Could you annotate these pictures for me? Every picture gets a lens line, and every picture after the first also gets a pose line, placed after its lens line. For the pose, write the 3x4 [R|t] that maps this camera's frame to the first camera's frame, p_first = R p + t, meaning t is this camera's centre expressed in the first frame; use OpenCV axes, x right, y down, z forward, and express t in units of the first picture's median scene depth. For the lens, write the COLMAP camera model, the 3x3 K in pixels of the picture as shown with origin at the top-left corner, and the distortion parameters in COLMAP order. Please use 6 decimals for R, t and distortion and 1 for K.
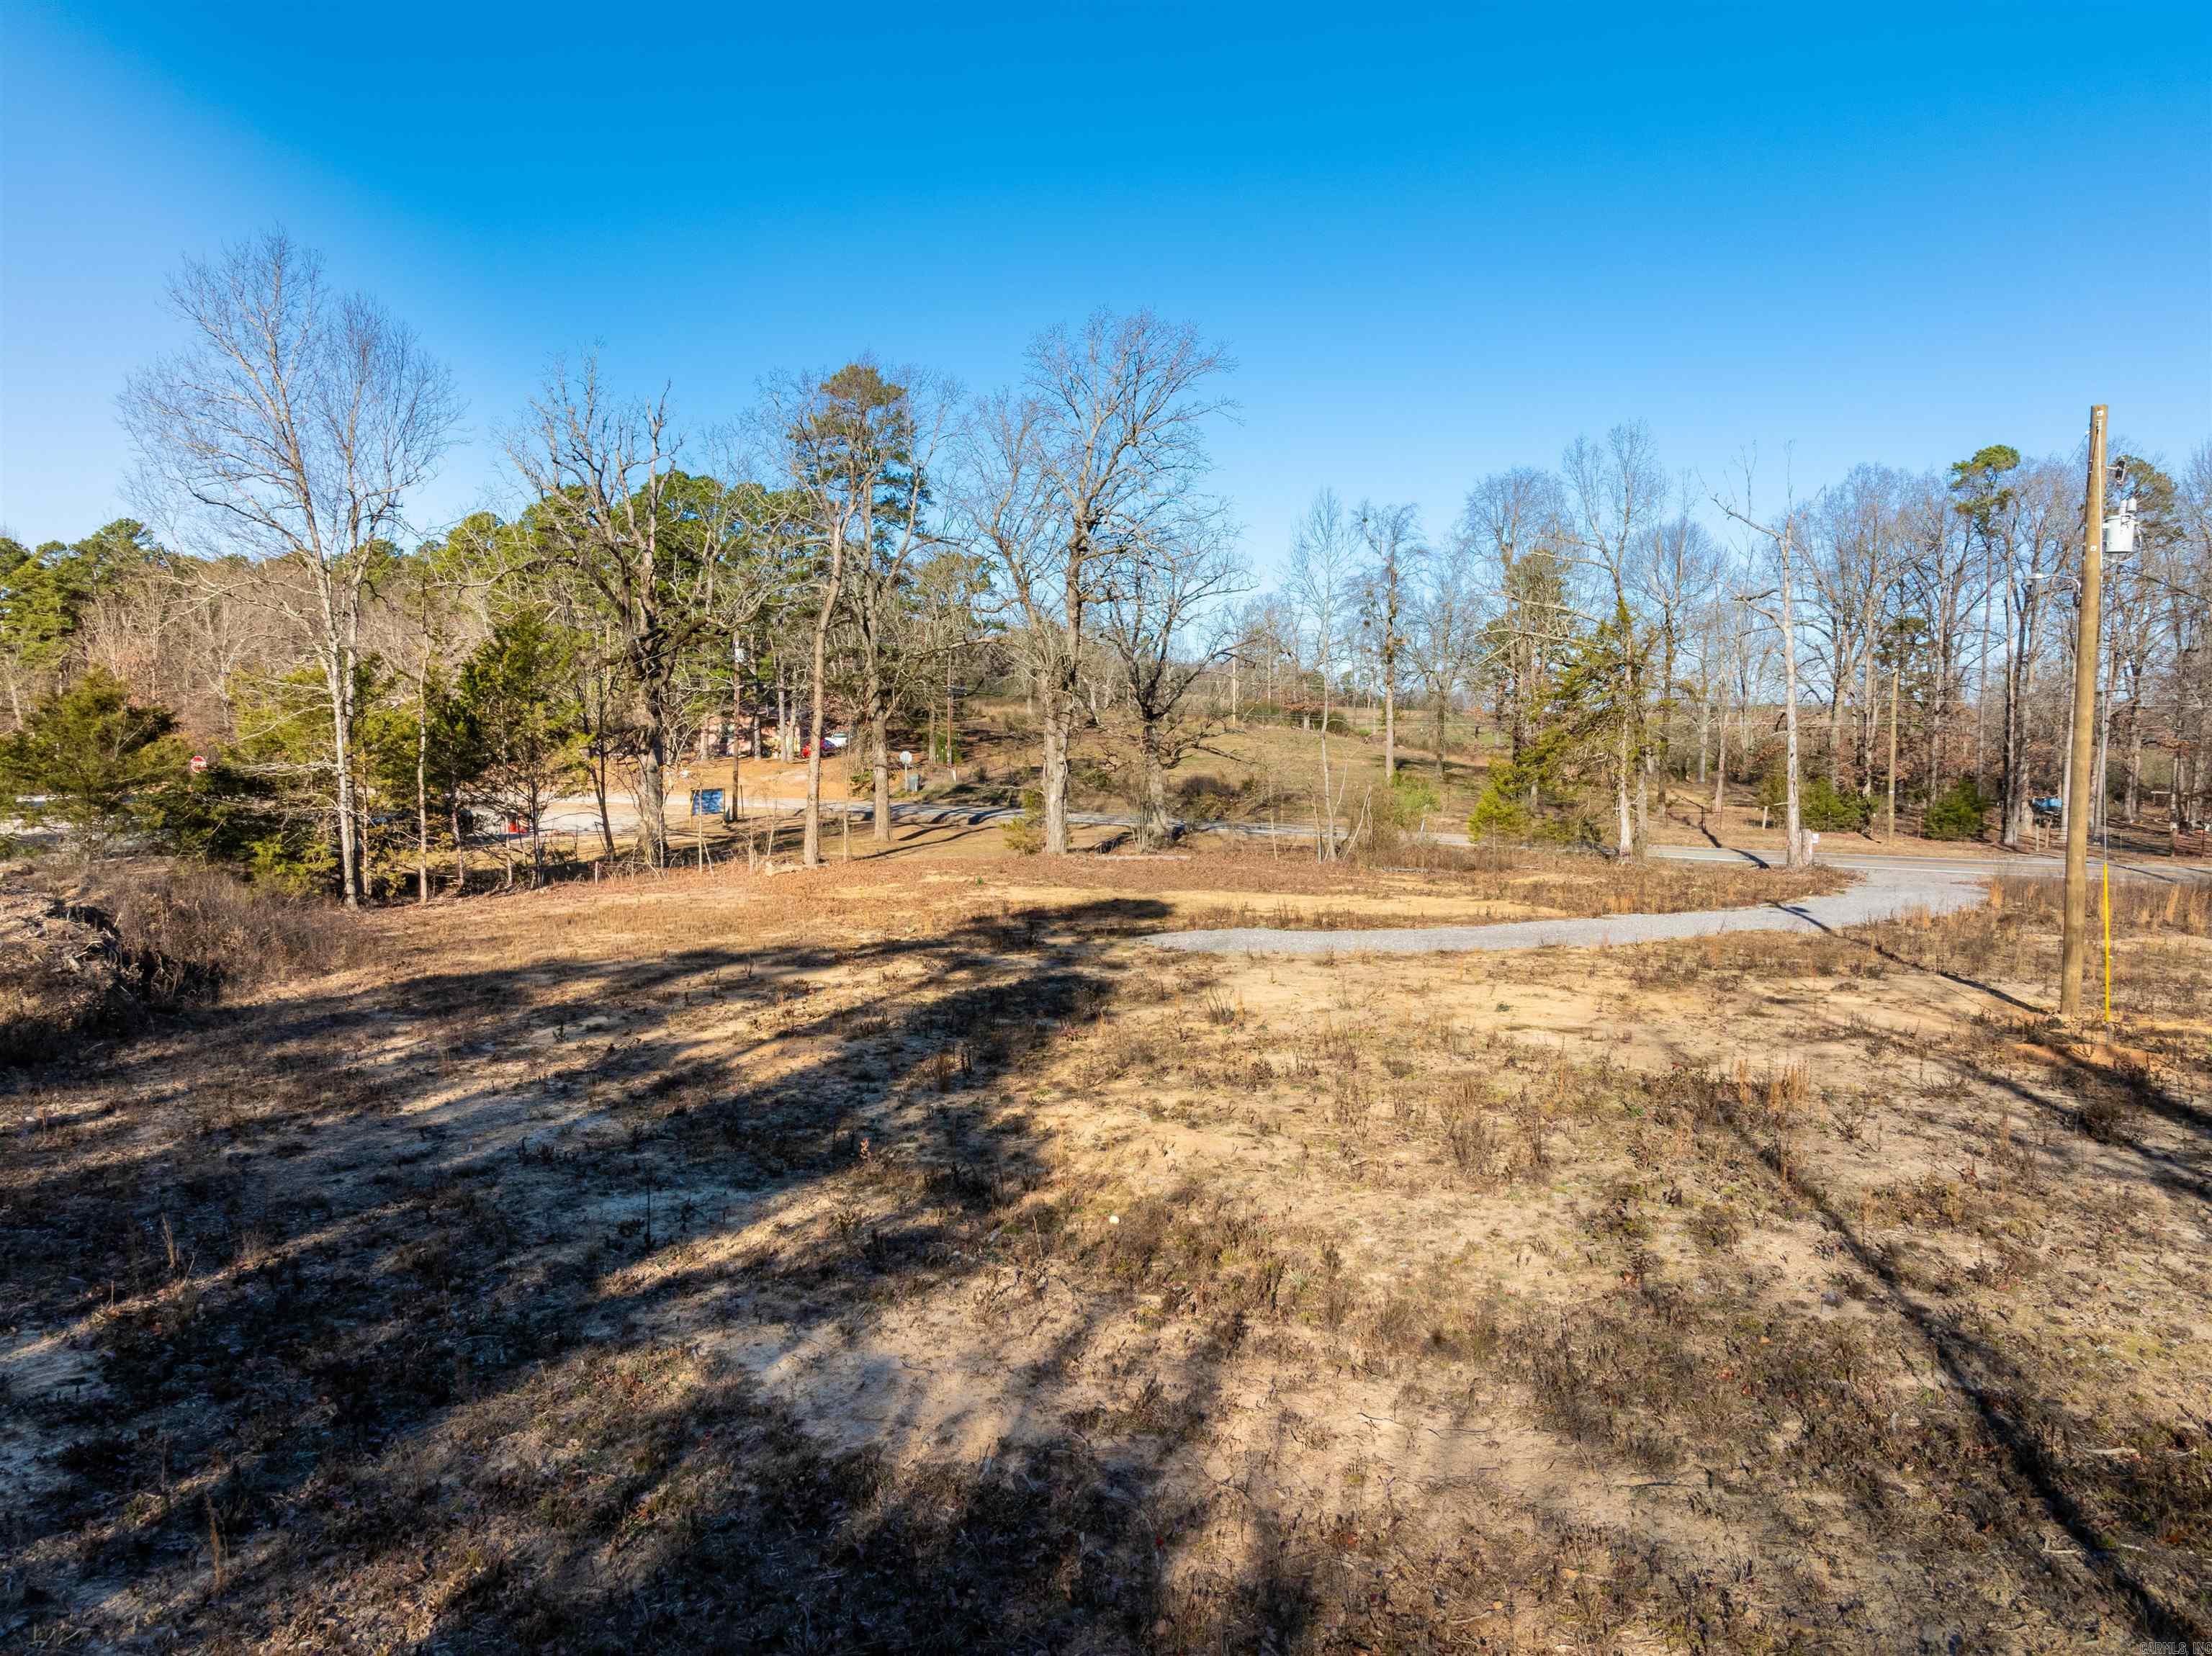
lens RADIAL K [[1577.4, 0, 1135.1], [0, 1577.4, 828.8], [0, 0, 1]] dist [-0.035755, 0.031907]
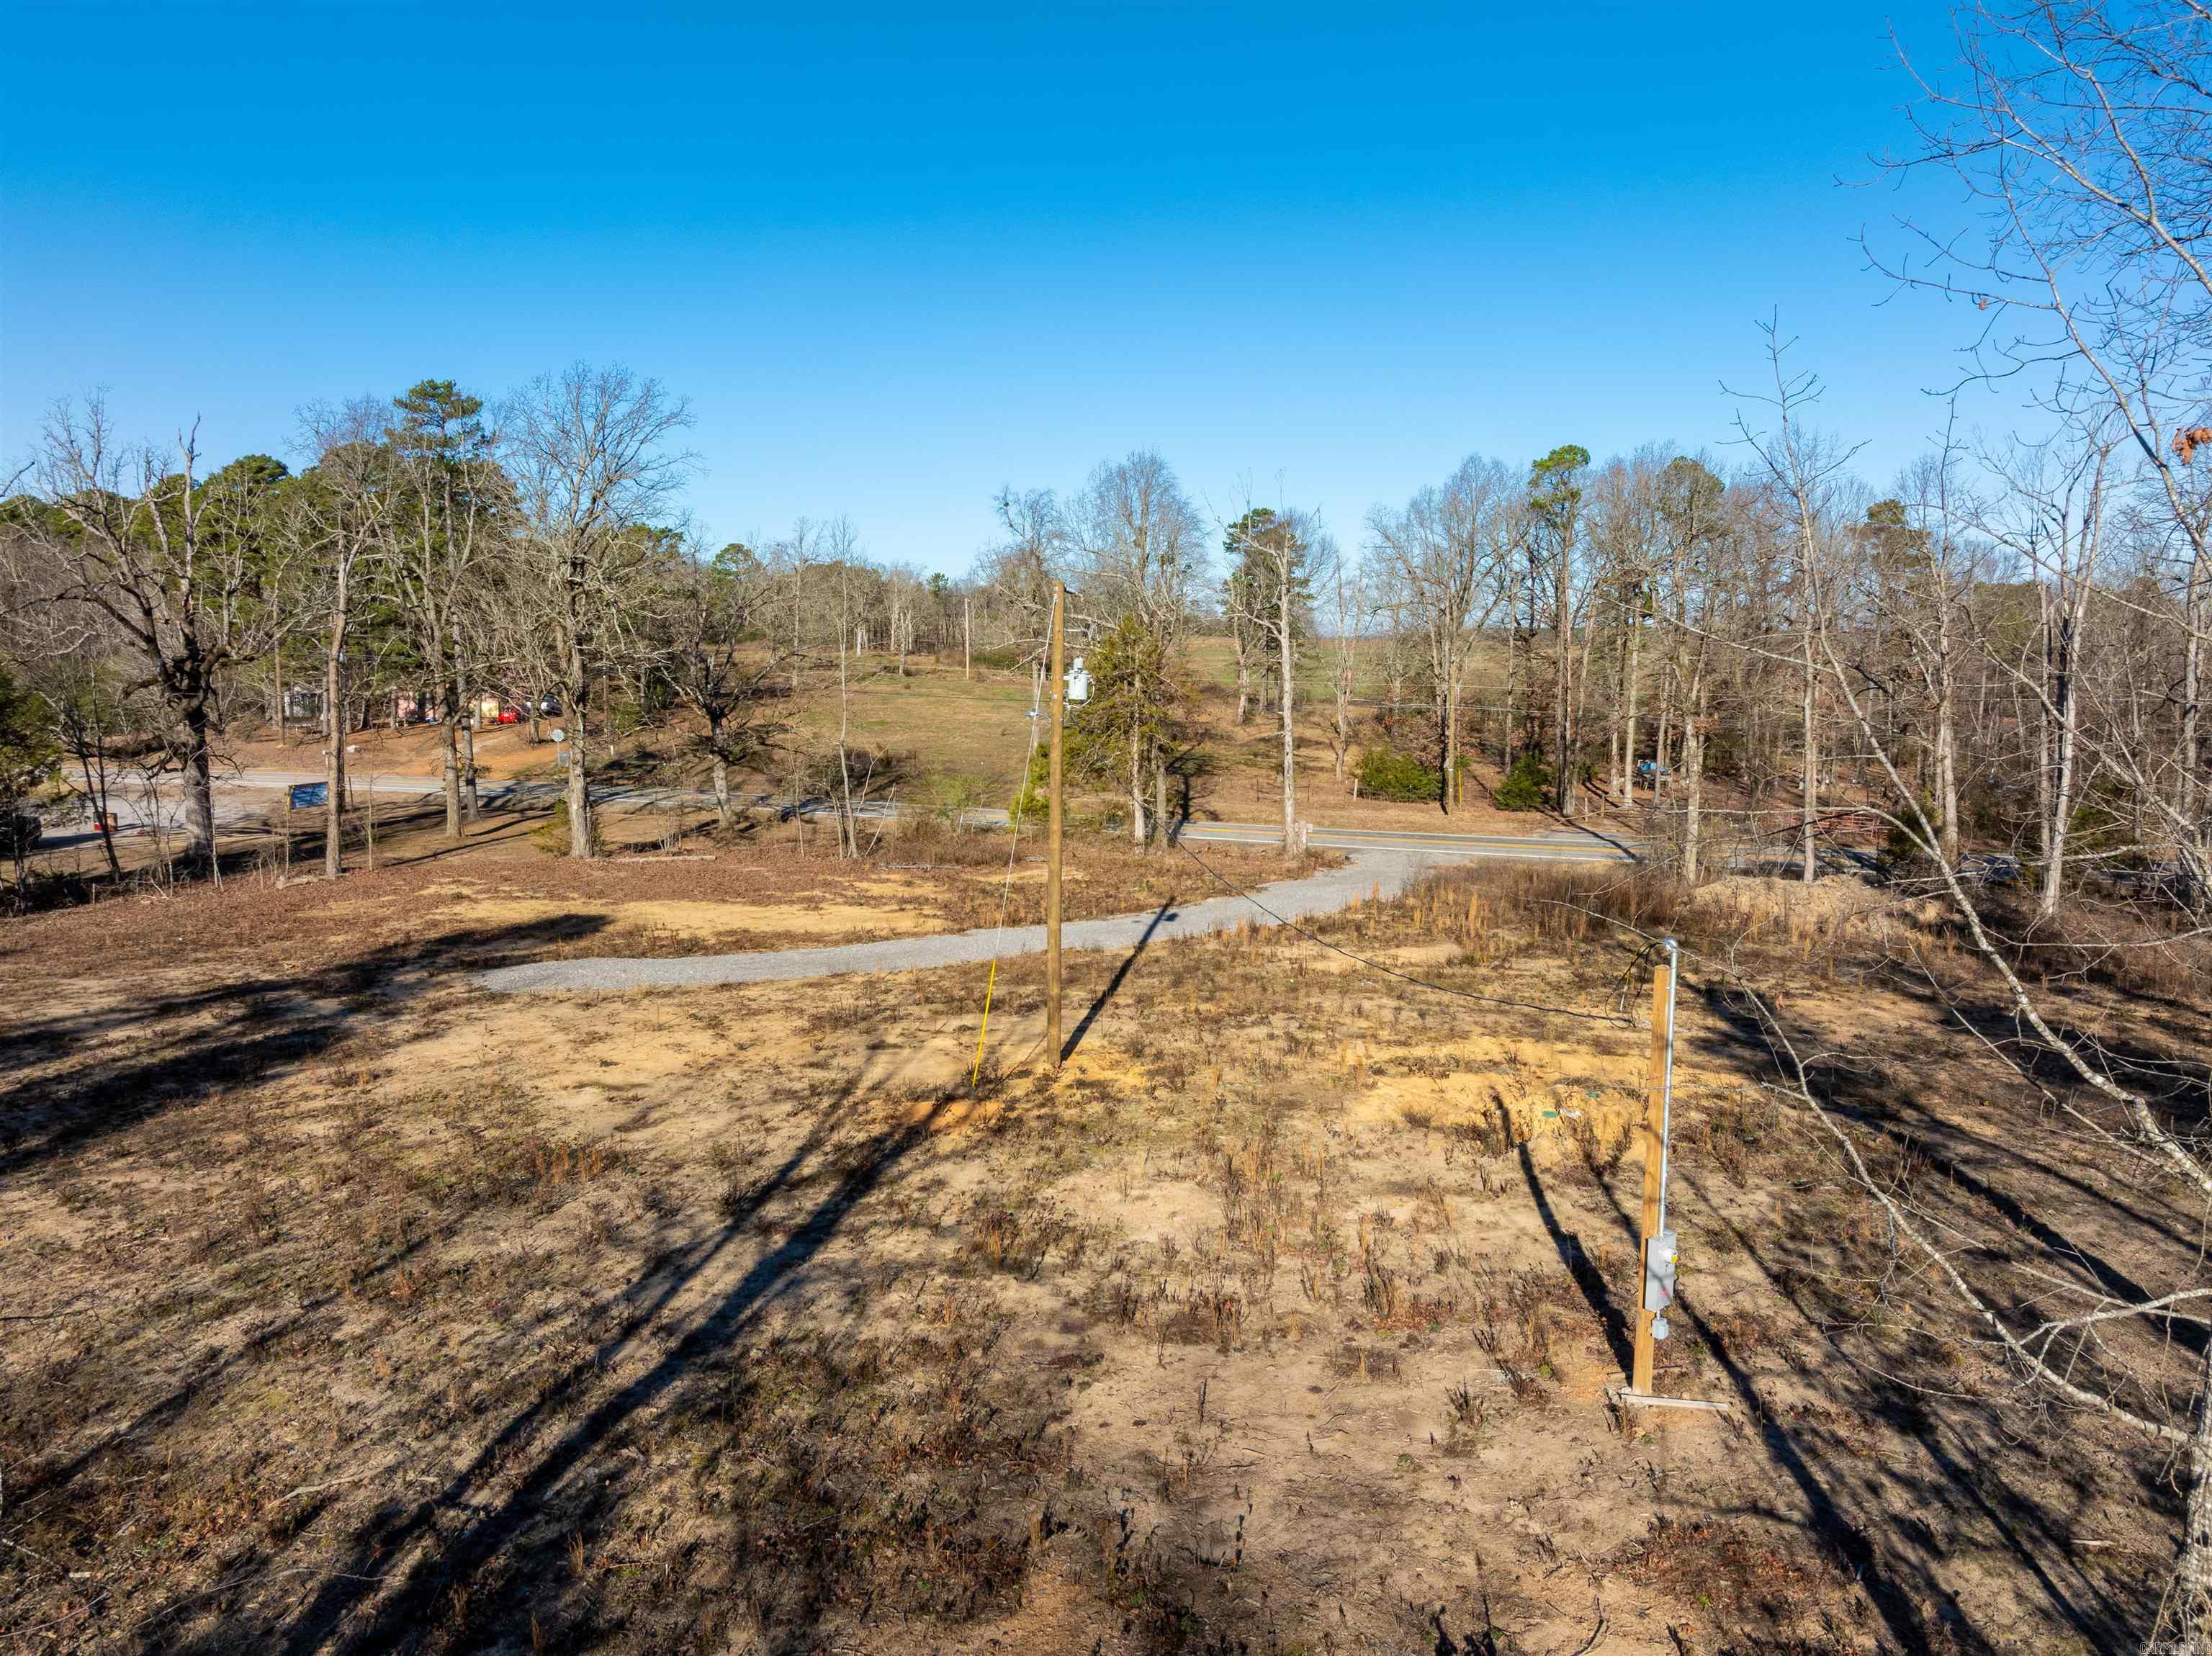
lens RADIAL K [[1567.7, 0, 1106.8], [0, 1567.7, 869.1], [0, 0, 1]] dist [-0.010681, -0.005629]
pose [[0.997930, -0.008353, 0.063770, 0.201091], [0.003346, 0.996931, 0.078212, -0.049218], [-0.064228, -0.077837, 0.994895, -0.088368]]
